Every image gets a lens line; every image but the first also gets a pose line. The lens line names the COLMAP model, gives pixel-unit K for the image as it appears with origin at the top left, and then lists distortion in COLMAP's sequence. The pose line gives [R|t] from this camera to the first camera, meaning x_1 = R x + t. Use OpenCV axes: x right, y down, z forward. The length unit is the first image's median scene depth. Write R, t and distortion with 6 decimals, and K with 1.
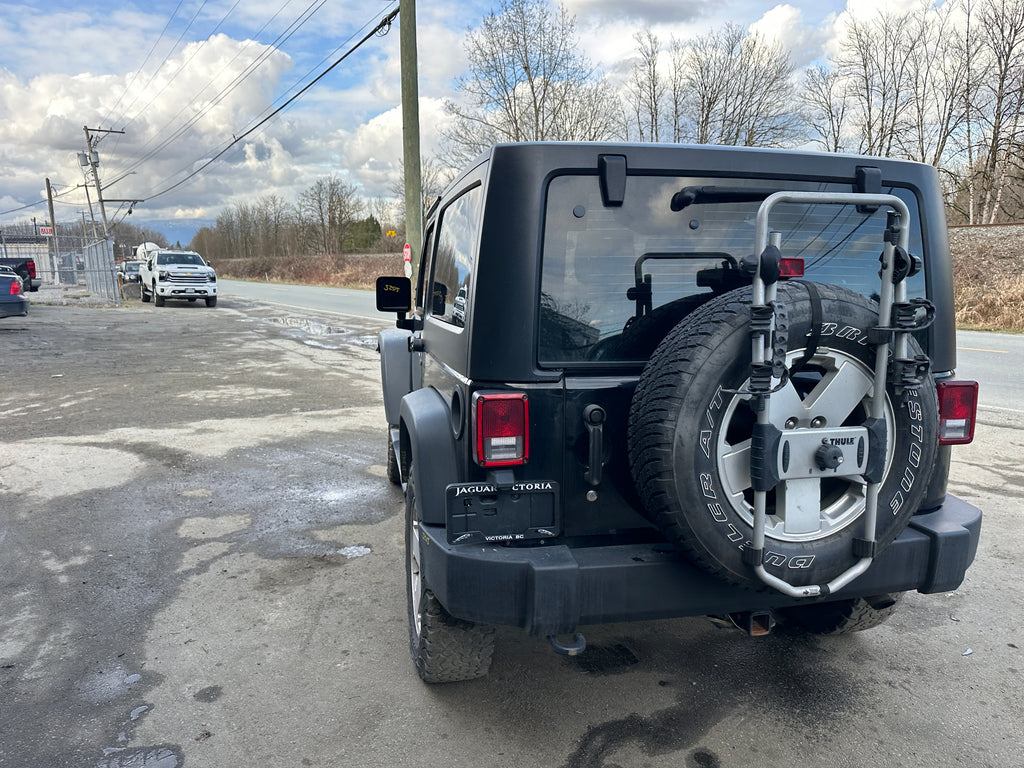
lens RADIAL K [[719.9, 0, 511.7], [0, 719.9, 384.6], [0, 0, 1]] dist [0.023871, -0.028229]
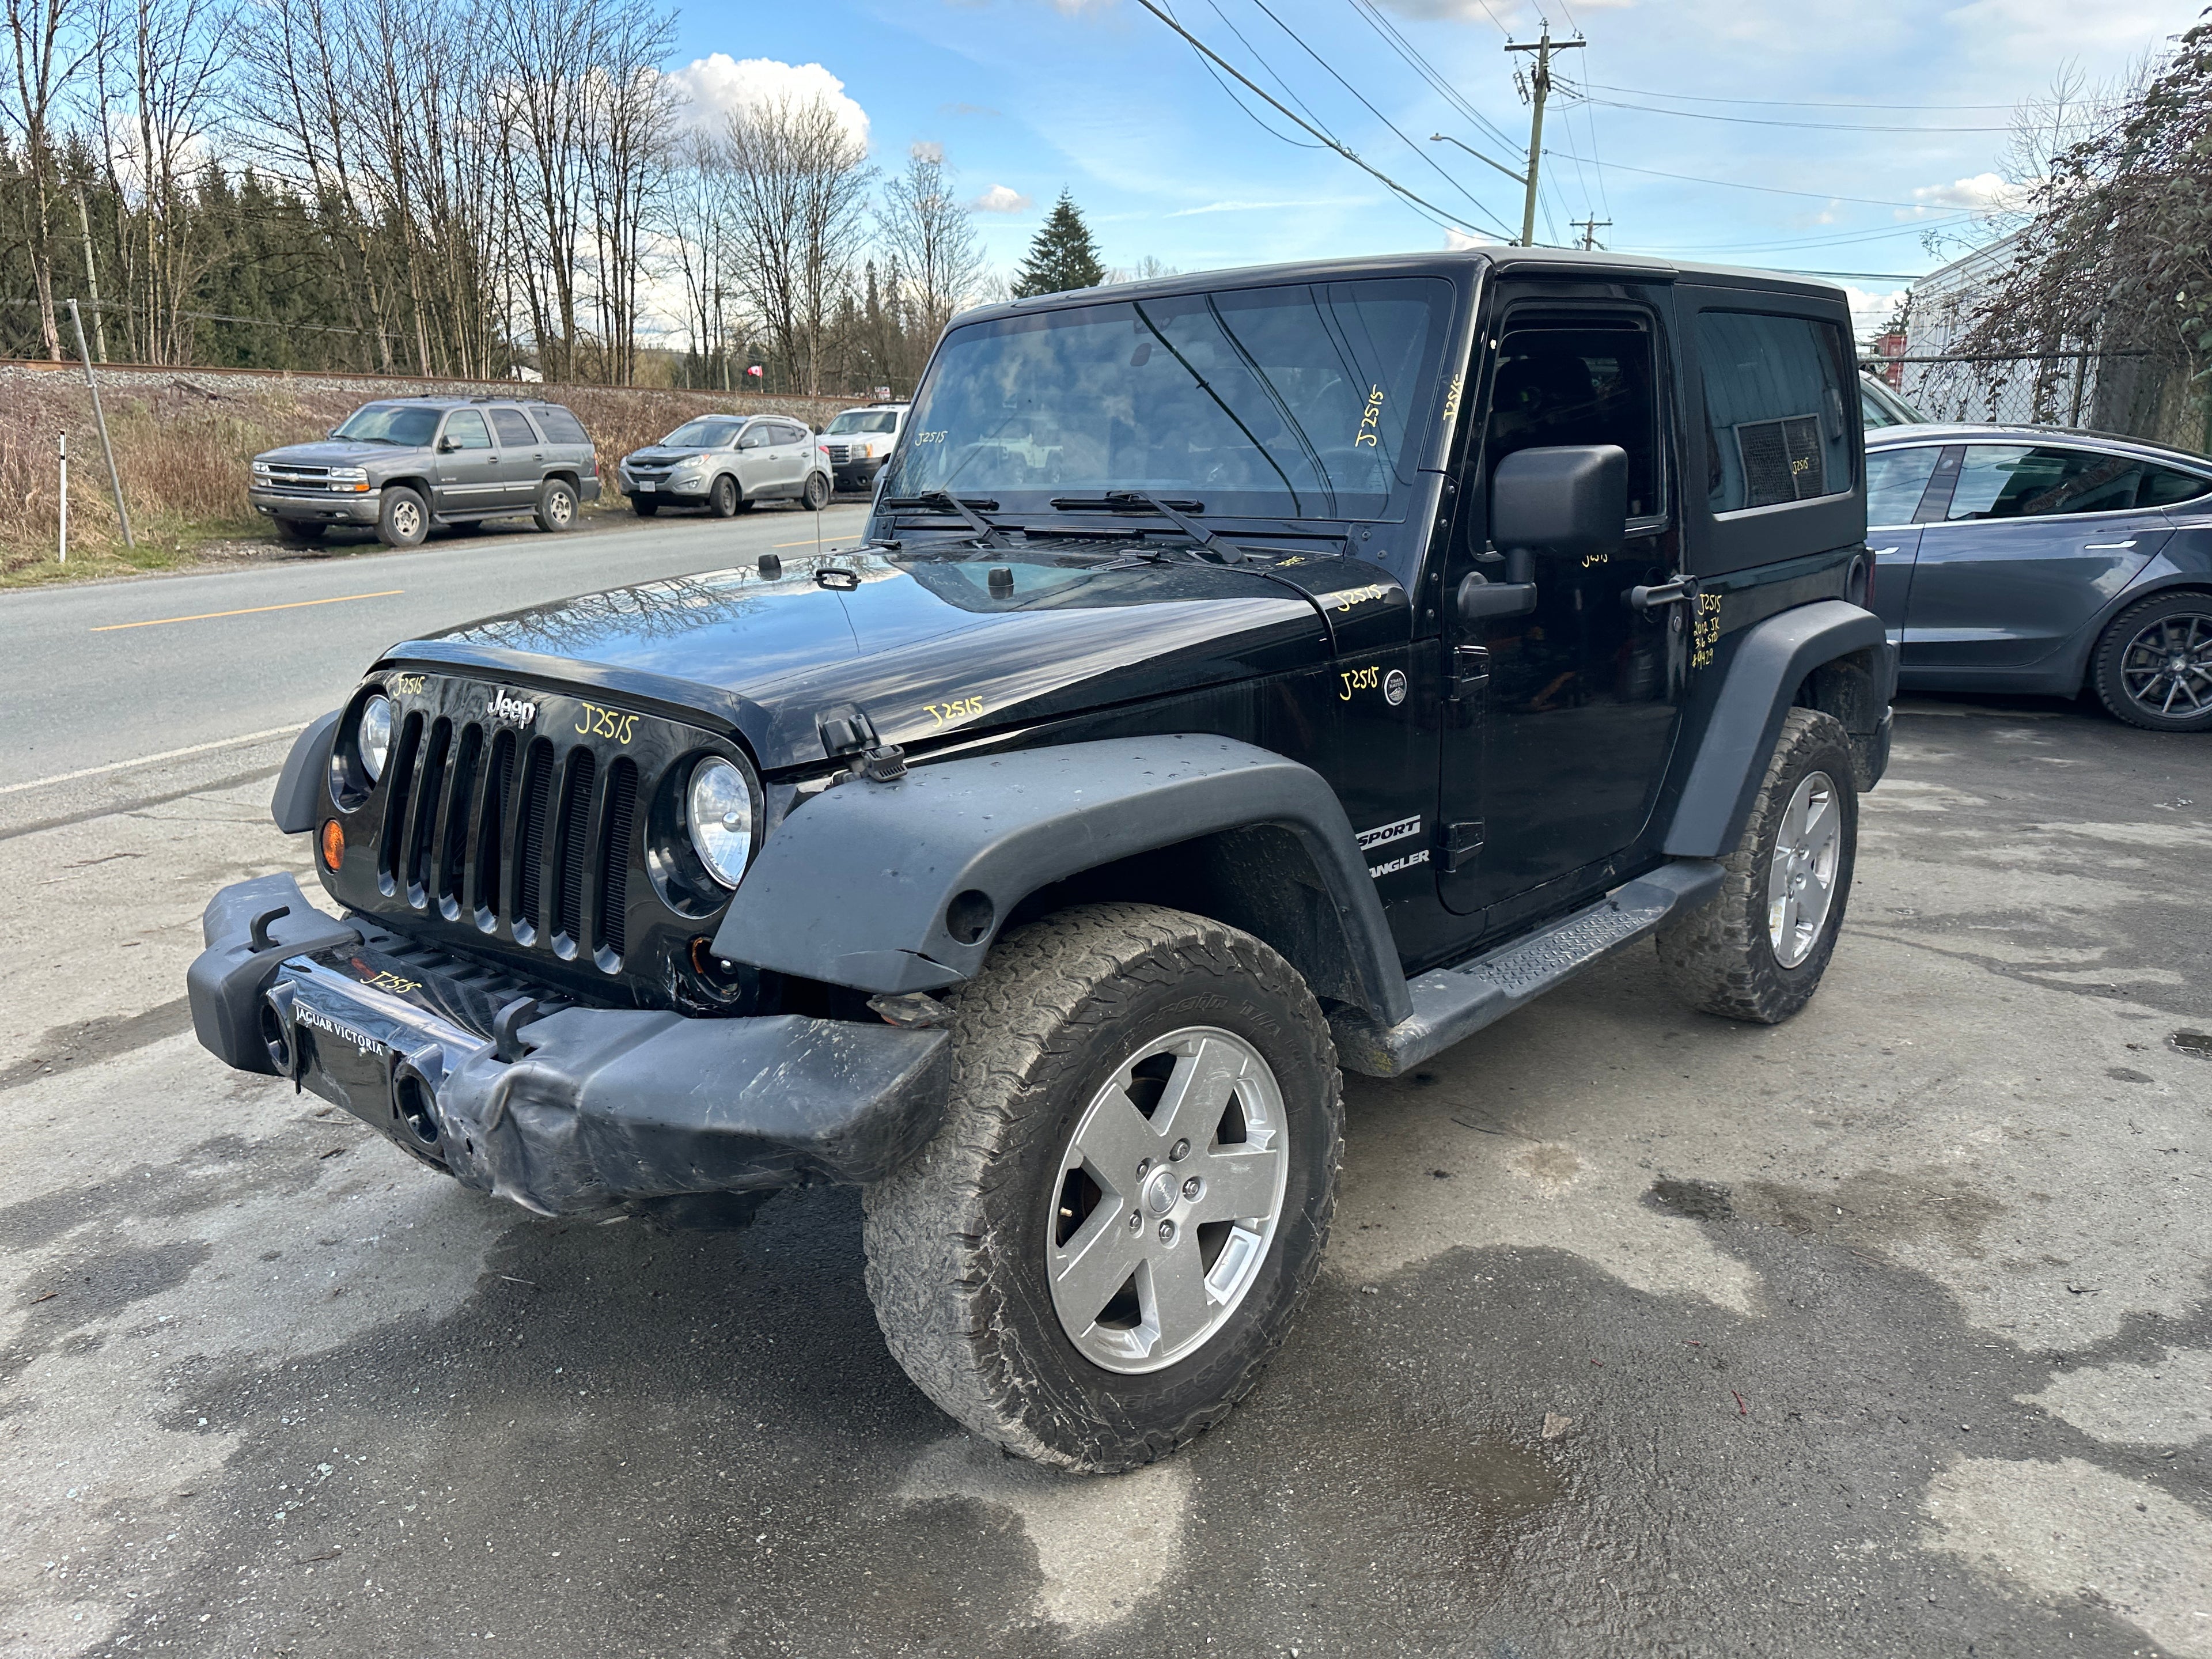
lens RADIAL K [[1555.0, 0, 1122.7], [0, 1555.0, 837.2], [0, 0, 1]] dist [0.023871, -0.028229]
pose [[-0.576614, -0.193812, 0.793696, -0.629499], [0.141356, 0.933140, 0.330557, -0.242278], [-0.804696, 0.302798, -0.510665, 1.542210]]
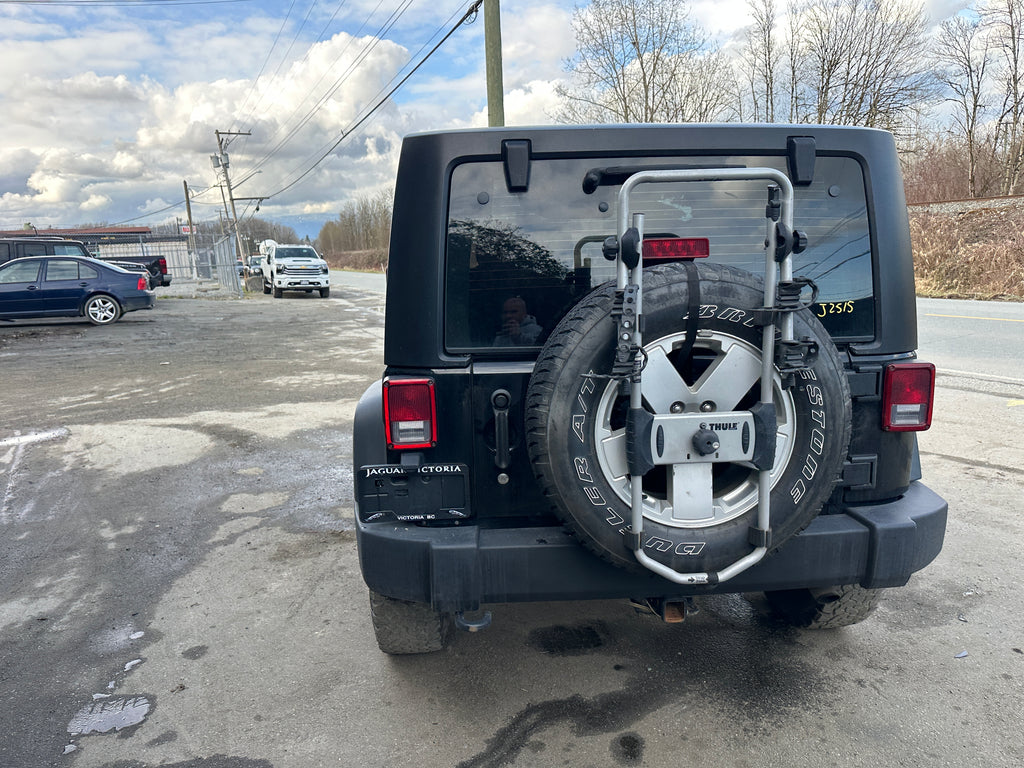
lens RADIAL K [[719.9, 0, 511.6], [0, 719.9, 388.8], [0, 0, 1]] dist [0.023871, -0.028229]
pose [[0.987419, -0.001576, -0.158117, 0.148413], [0.005839, 0.999632, 0.026501, 0.000082], [0.158017, -0.027091, 0.987065, -0.000228]]
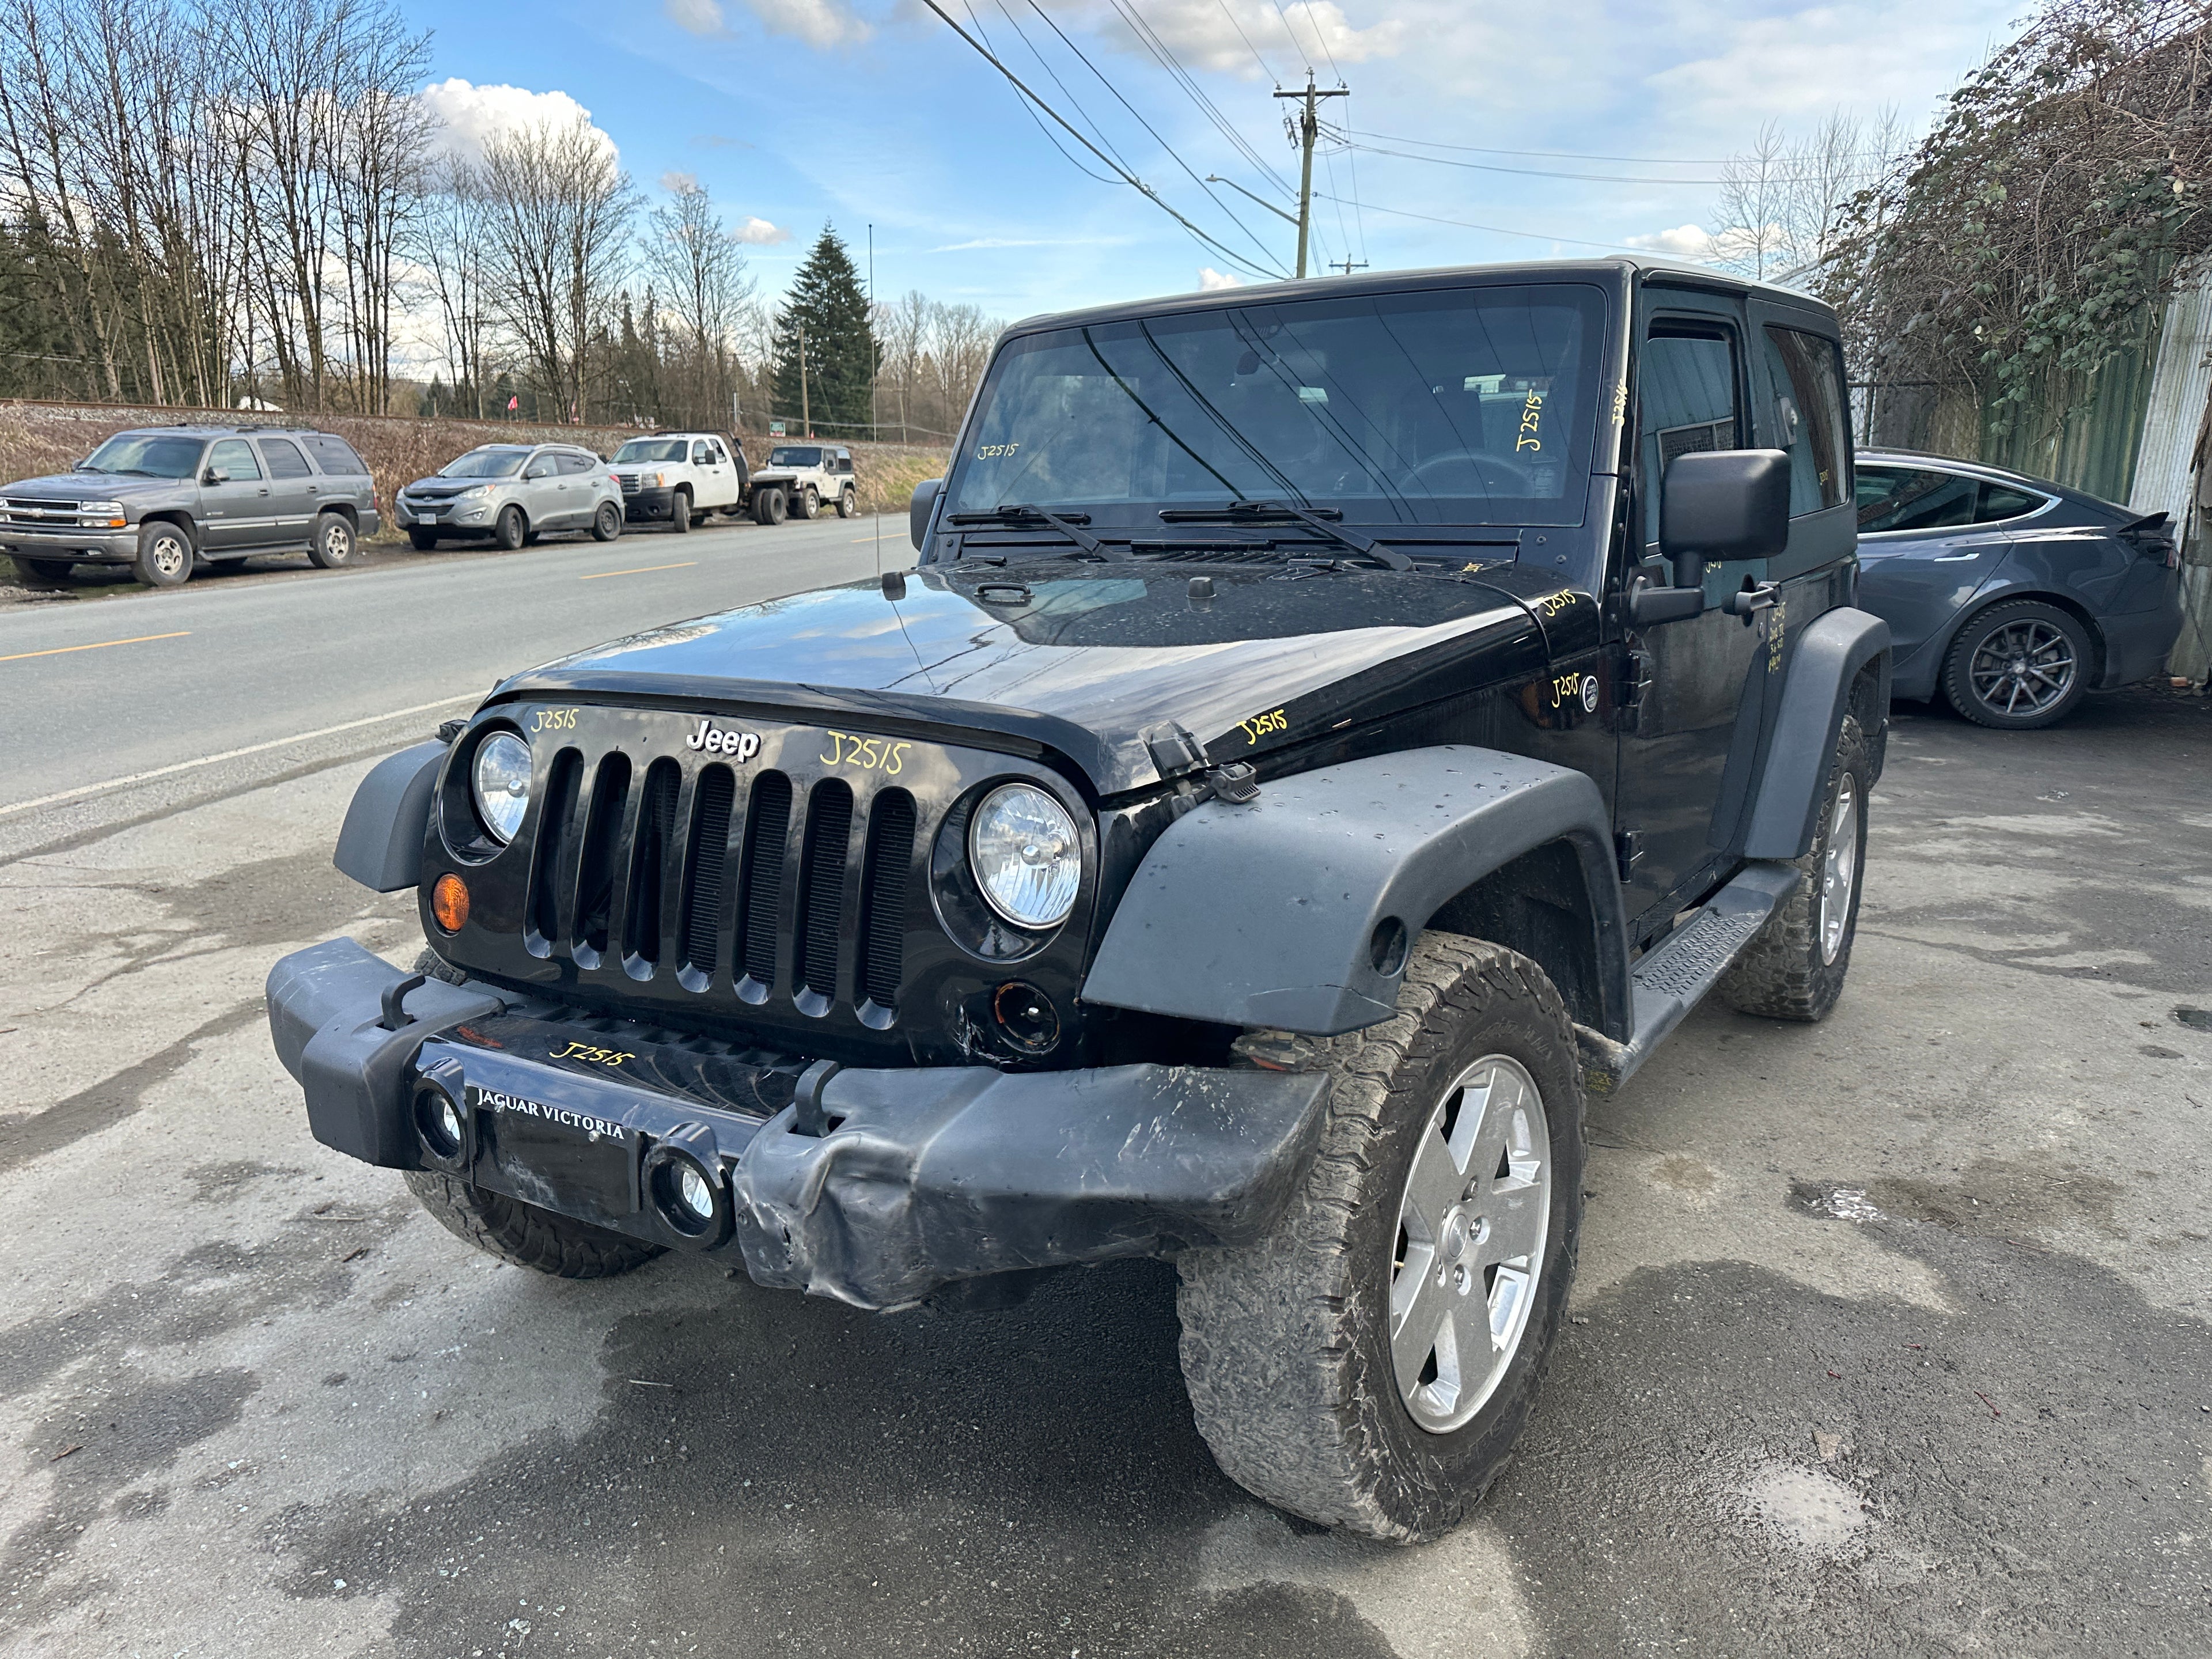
lens RADIAL K [[1555.0, 0, 1123.1], [0, 1555.0, 813.3], [0, 0, 1]] dist [0.023871, -0.028229]
pose [[-0.688676, -0.144731, 0.710478, -0.491390], [0.130624, 0.939078, 0.317915, -0.251688], [-0.713206, 0.311746, -0.627815, 1.652878]]
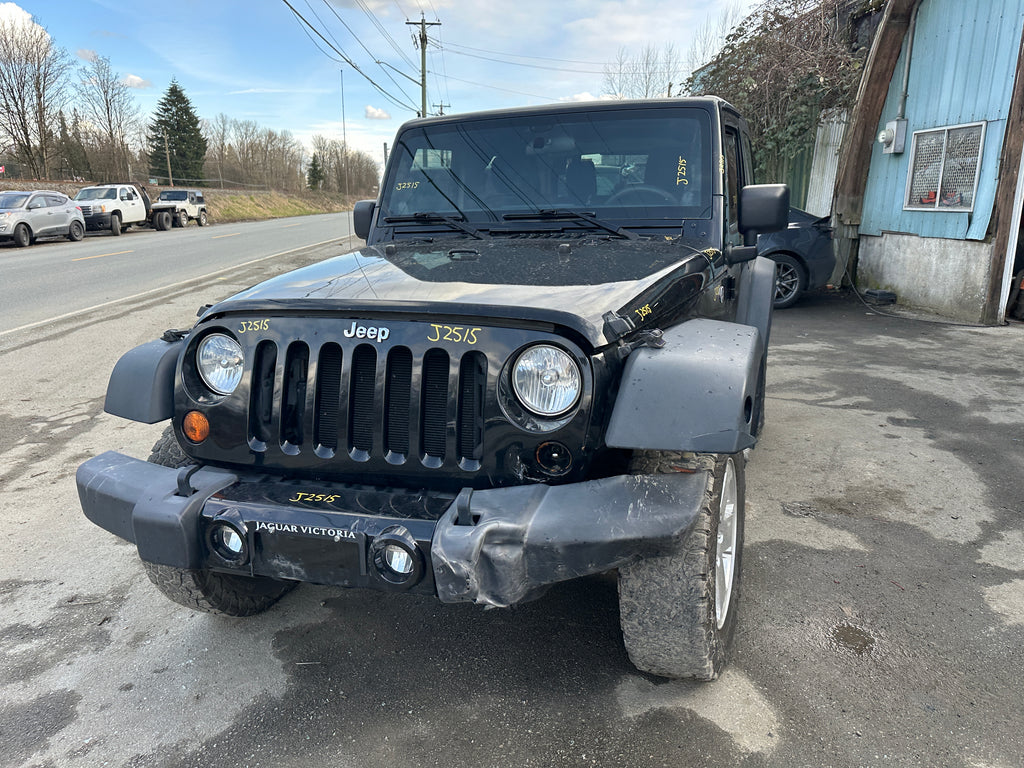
lens RADIAL K [[719.9, 0, 517.6], [0, 719.9, 387.0], [0, 0, 1]] dist [0.023871, -0.028229]
pose [[-0.842262, -0.117683, 0.526067, -0.357854], [0.106438, 0.920363, 0.376302, -0.259701], [-0.528457, 0.372938, -0.762660, 1.734324]]
